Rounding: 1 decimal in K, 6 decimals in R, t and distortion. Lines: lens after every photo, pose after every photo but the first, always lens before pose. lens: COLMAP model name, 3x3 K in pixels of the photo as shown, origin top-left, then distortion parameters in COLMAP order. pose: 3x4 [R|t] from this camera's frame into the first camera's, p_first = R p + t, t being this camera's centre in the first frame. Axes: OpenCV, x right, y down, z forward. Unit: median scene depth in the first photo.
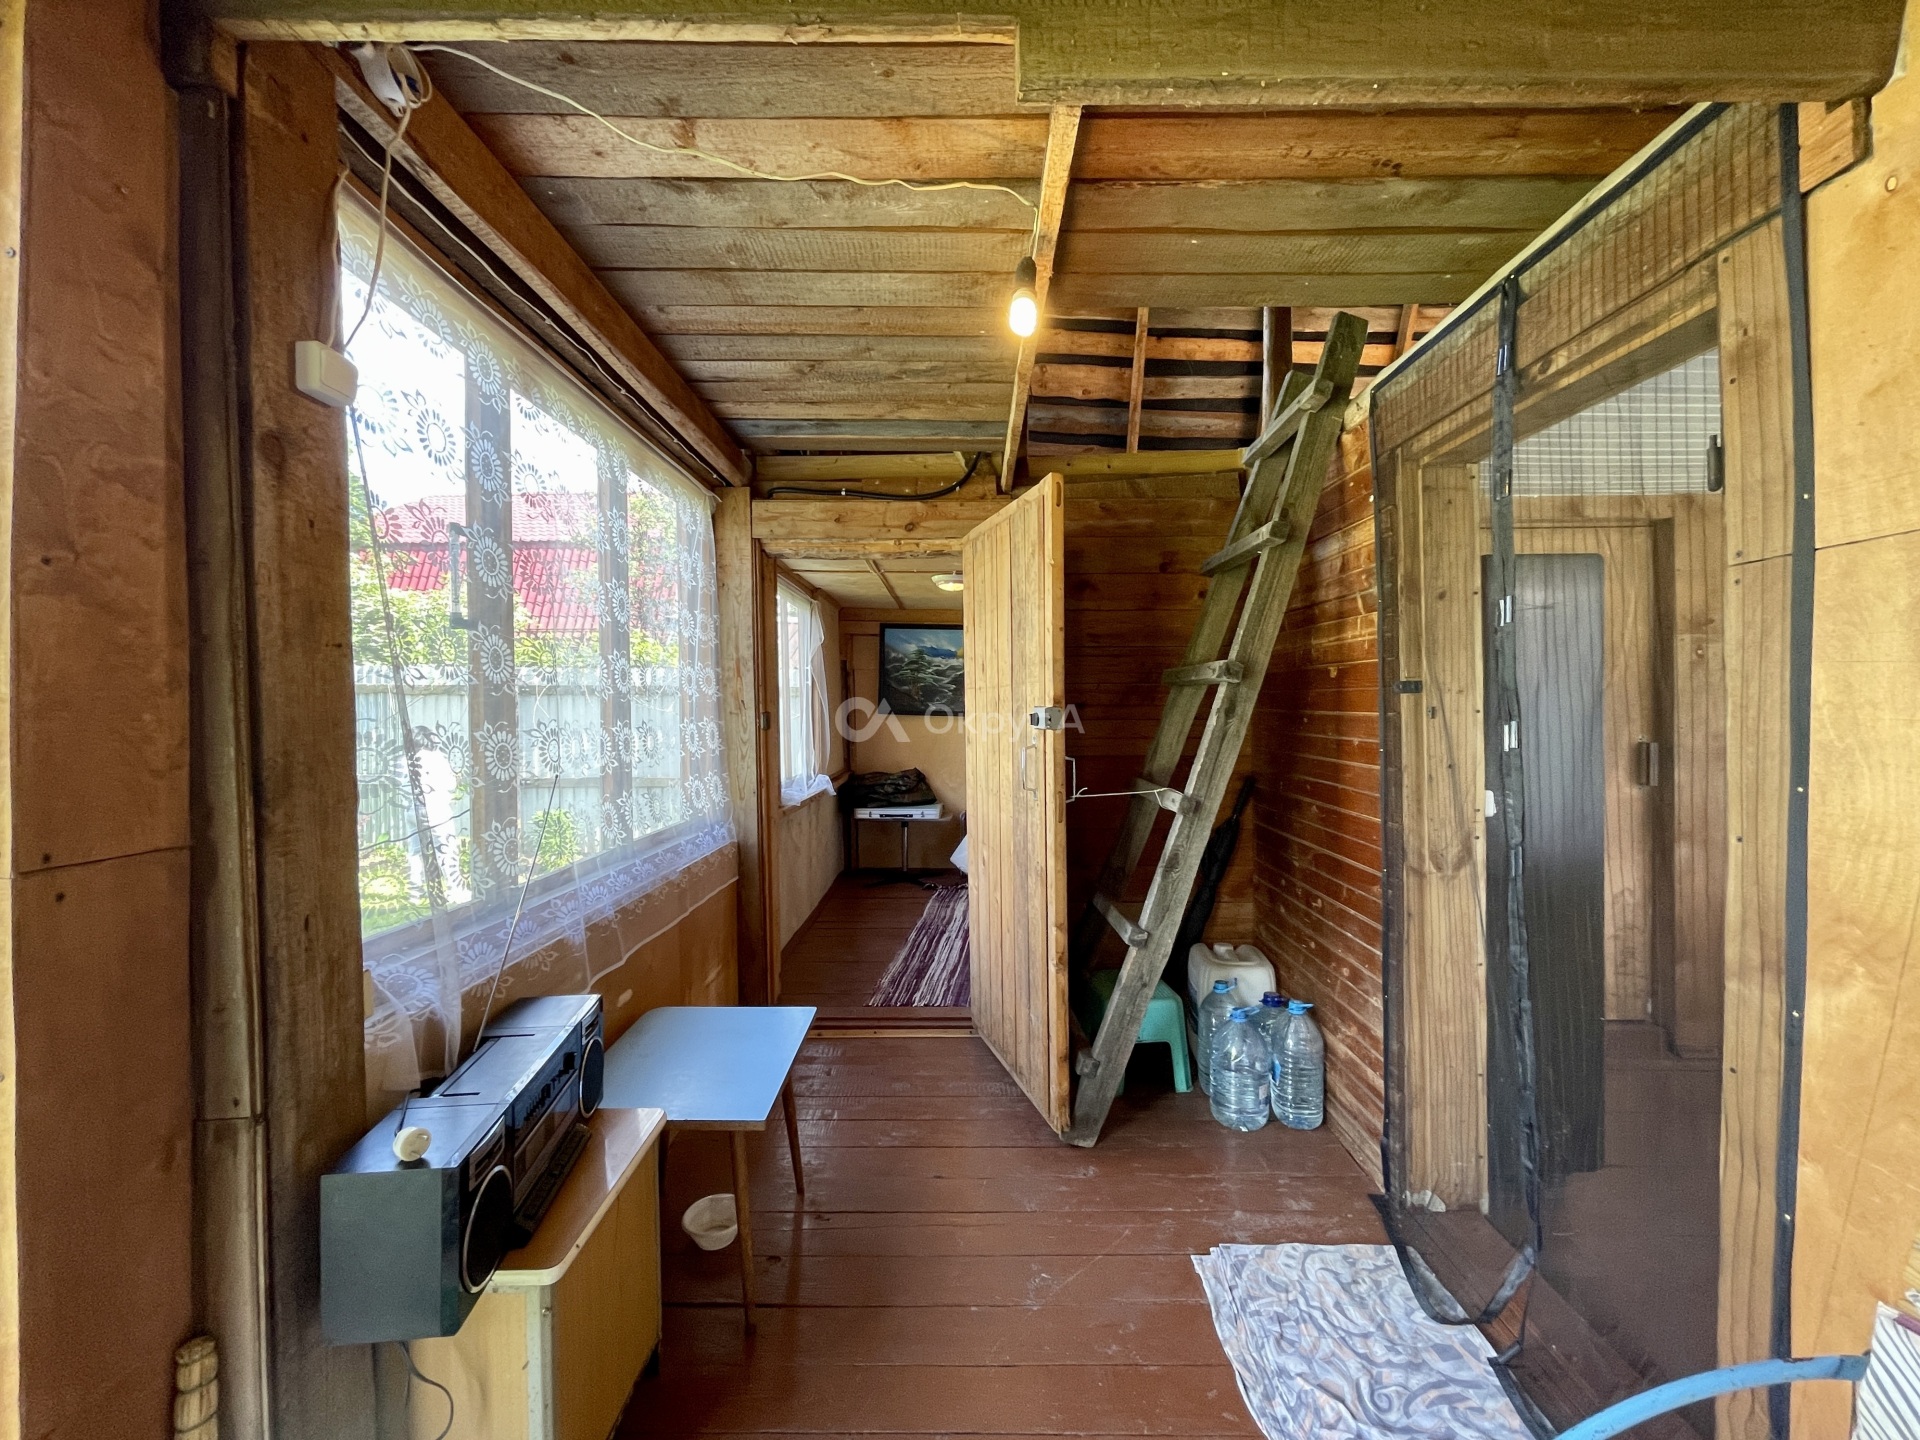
lens RADIAL K [[776.4, 0, 962.7], [0, 776.4, 724.2], [0, 0, 1]] dist [-0.002121, 0.000816]
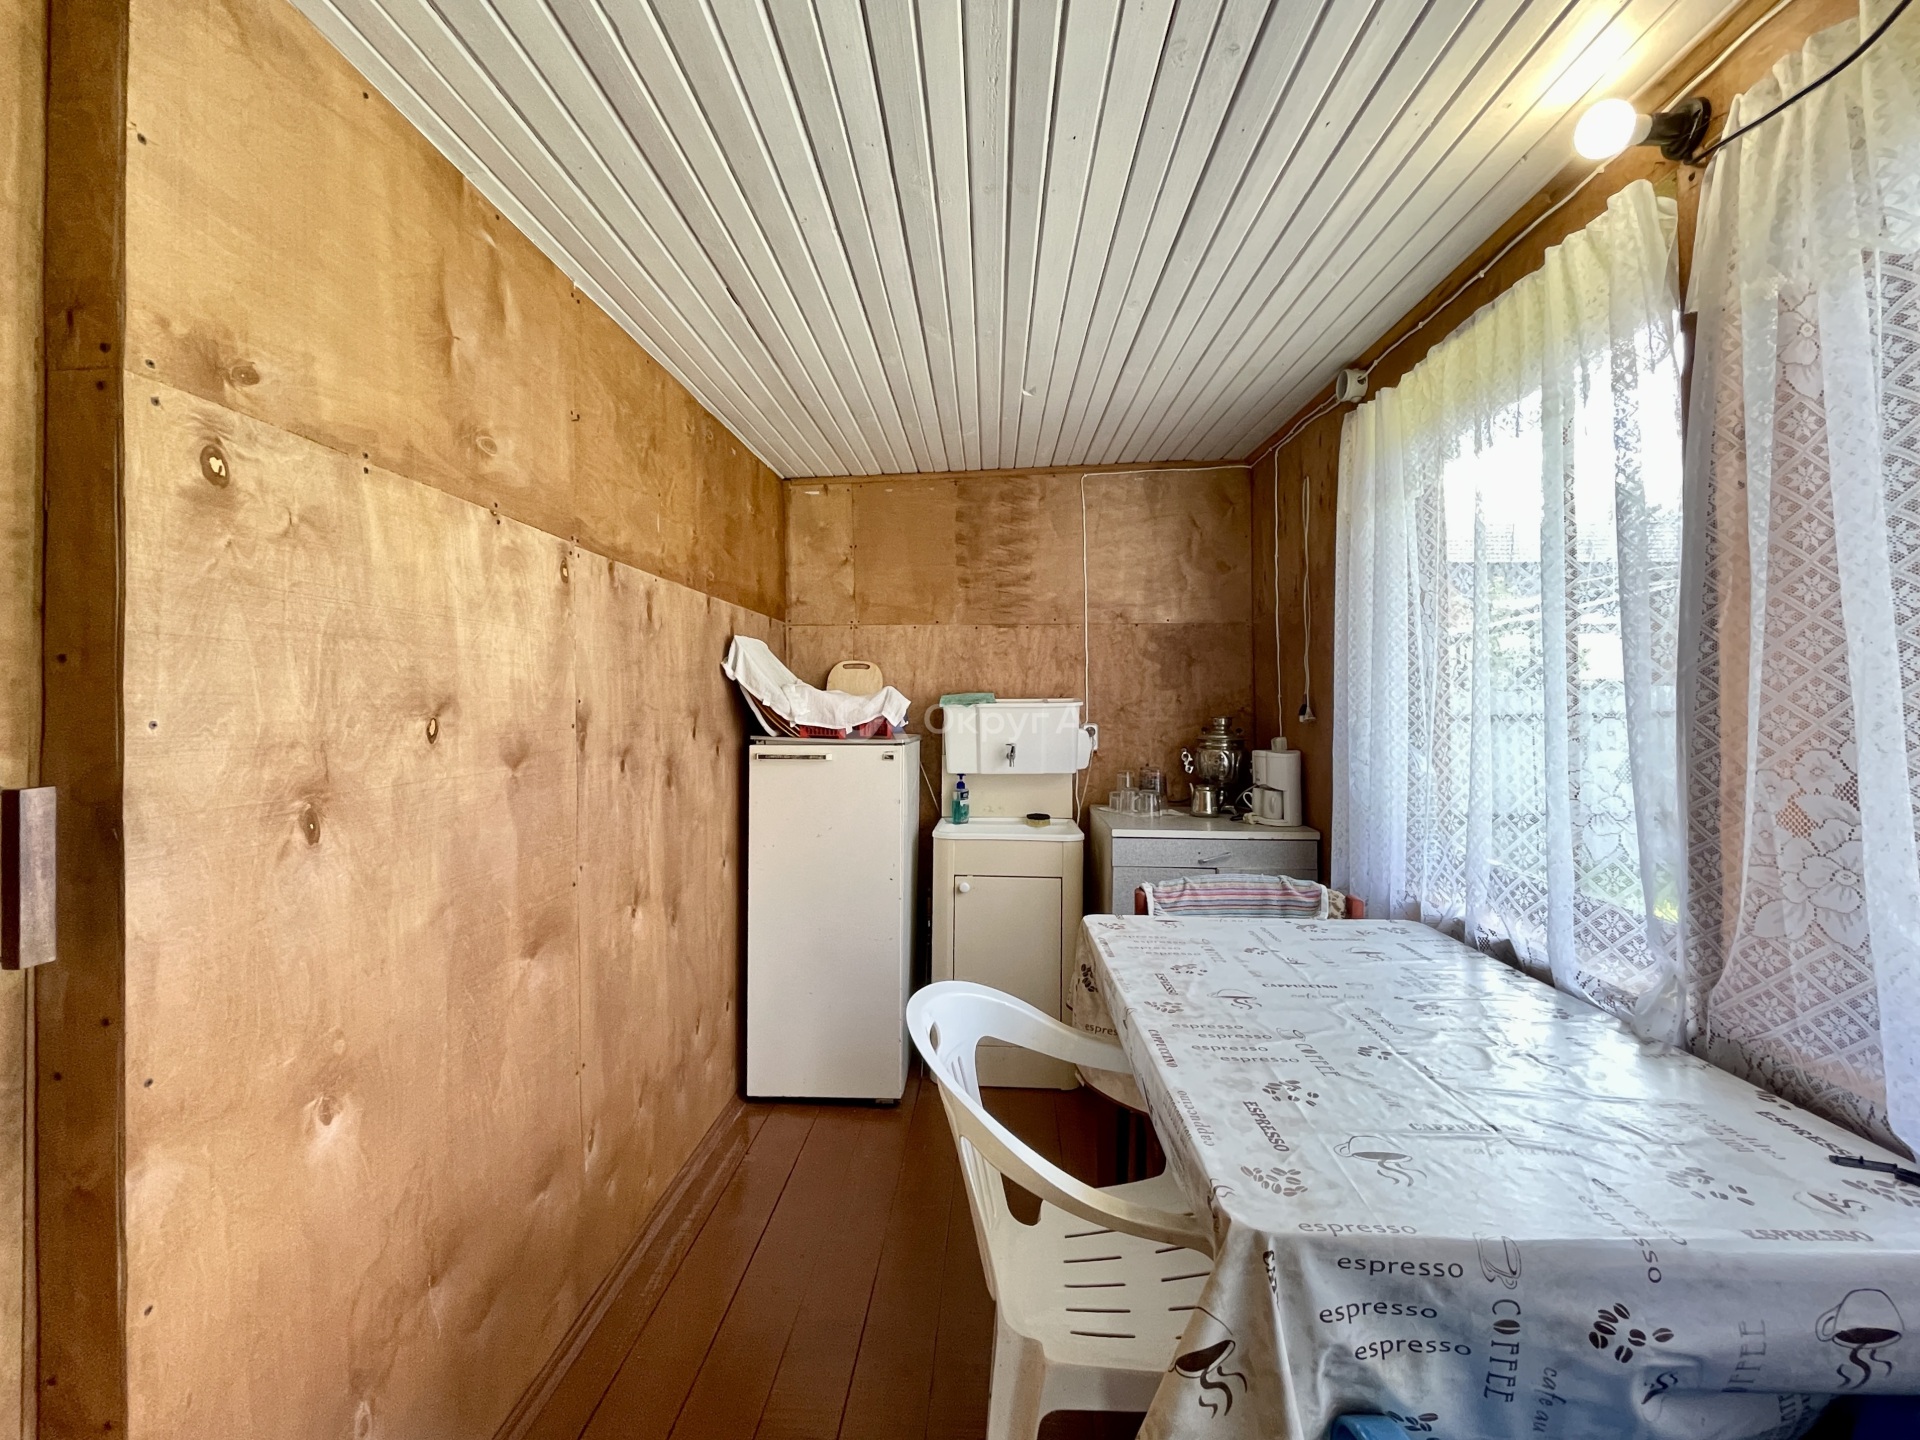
lens RADIAL K [[776.4, 0, 942.5], [0, 776.4, 697.4], [0, 0, 1]] dist [-0.002121, 0.000816]
pose [[0.067875, 0.003014, 0.997689, 1.406347], [-0.002862, 0.999992, -0.002826, -0.013483], [-0.997690, -0.002663, 0.067883, 1.467617]]
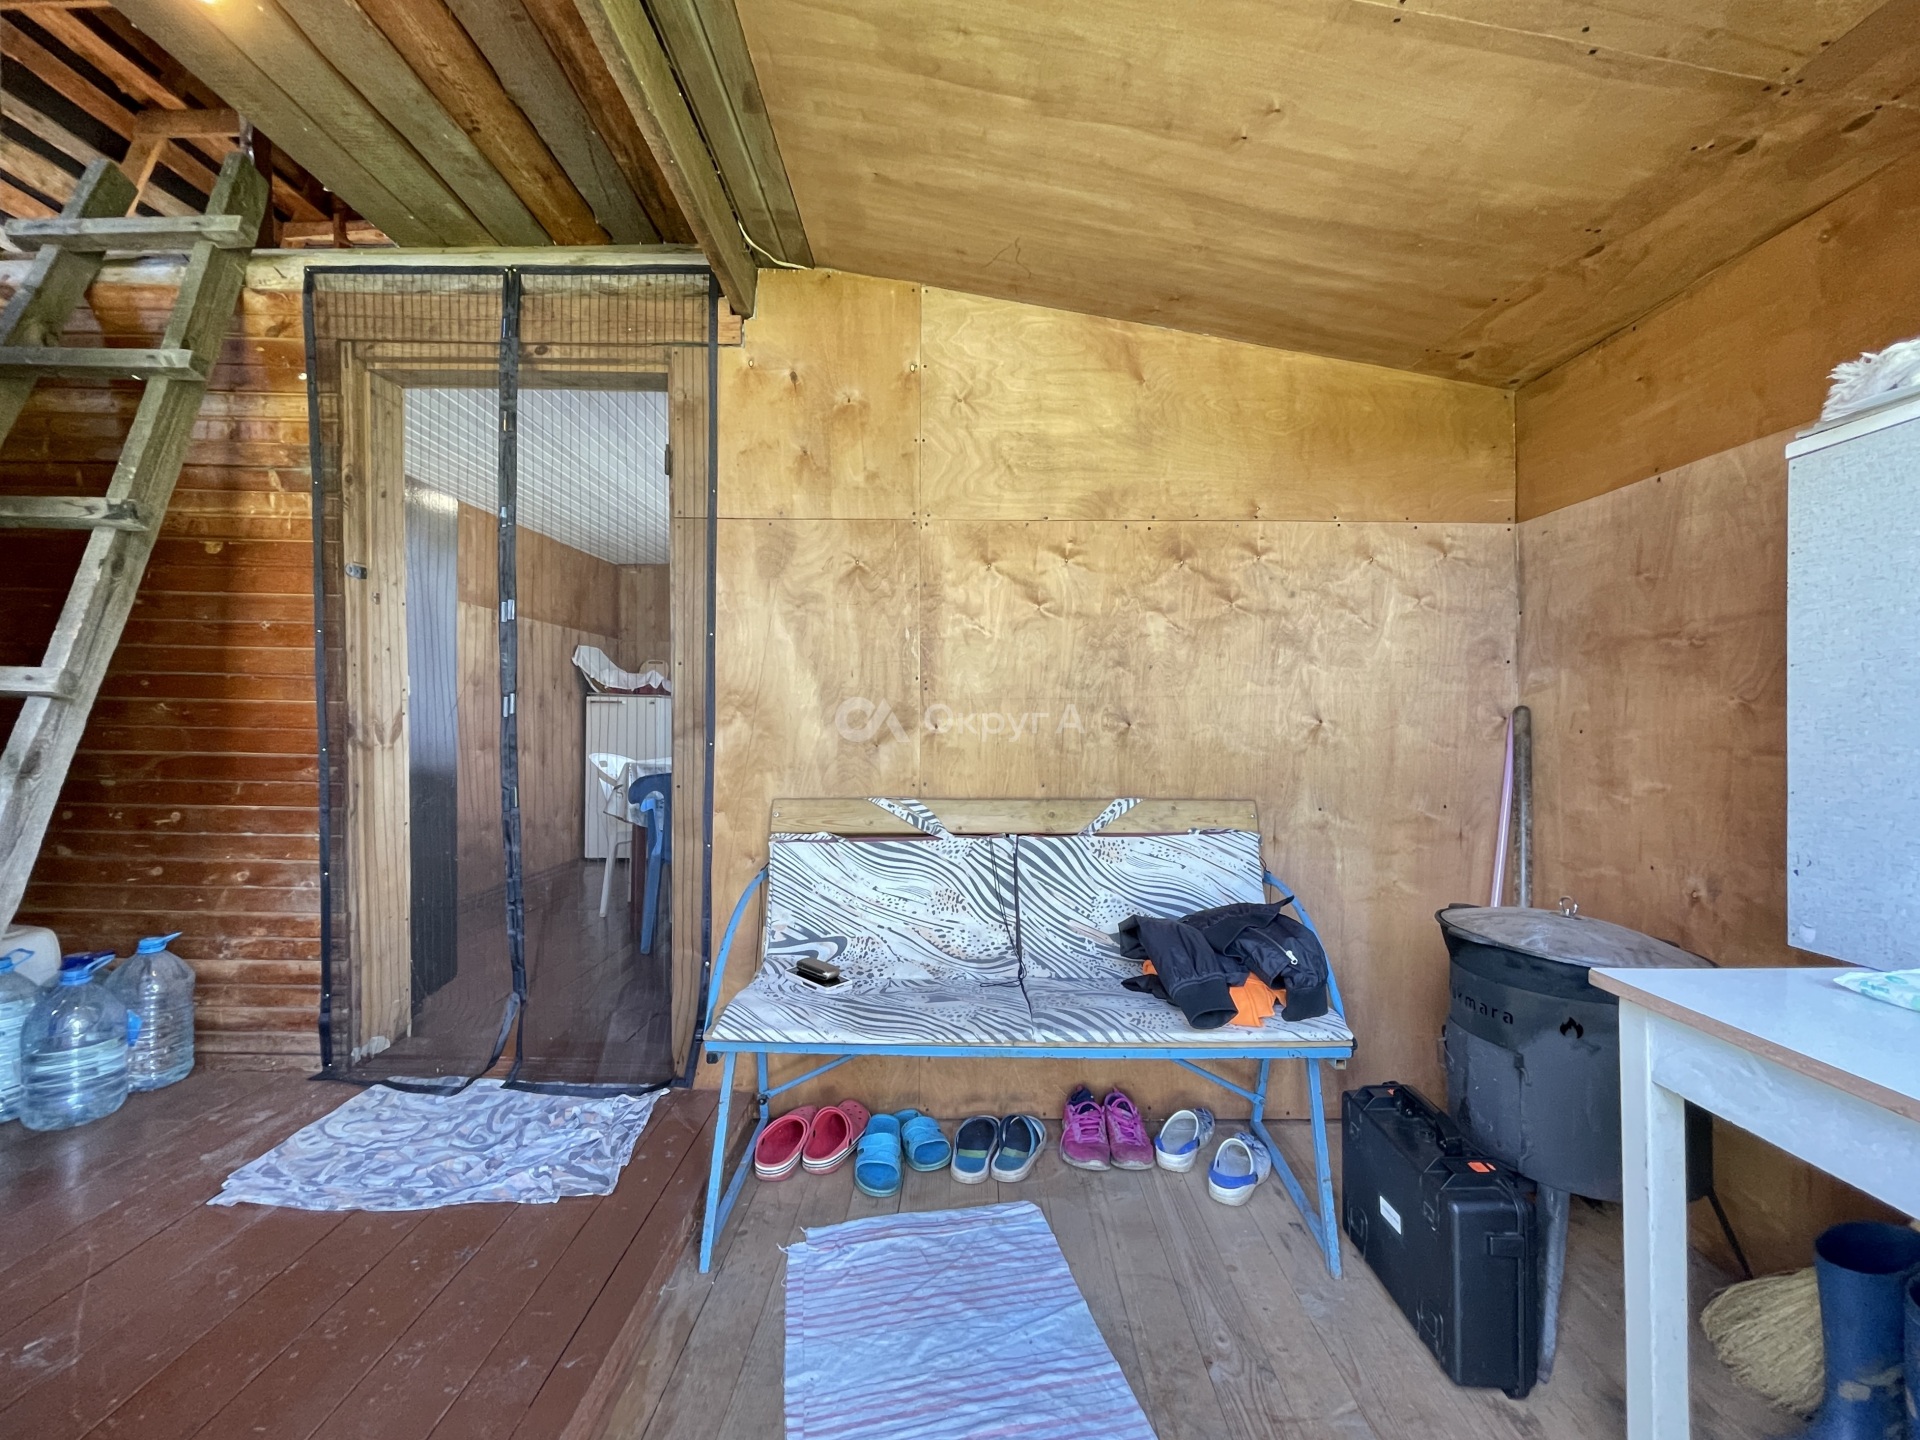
lens RADIAL K [[776.4, 0, 953.5], [0, 776.4, 716.5], [0, 0, 1]] dist [-0.002121, 0.000816]
pose [[0.007046, 0.001337, 0.999974, -0.609917], [0.001637, 0.999998, -0.001349, 0.194233], [-0.999974, 0.001647, 0.007044, 0.223774]]
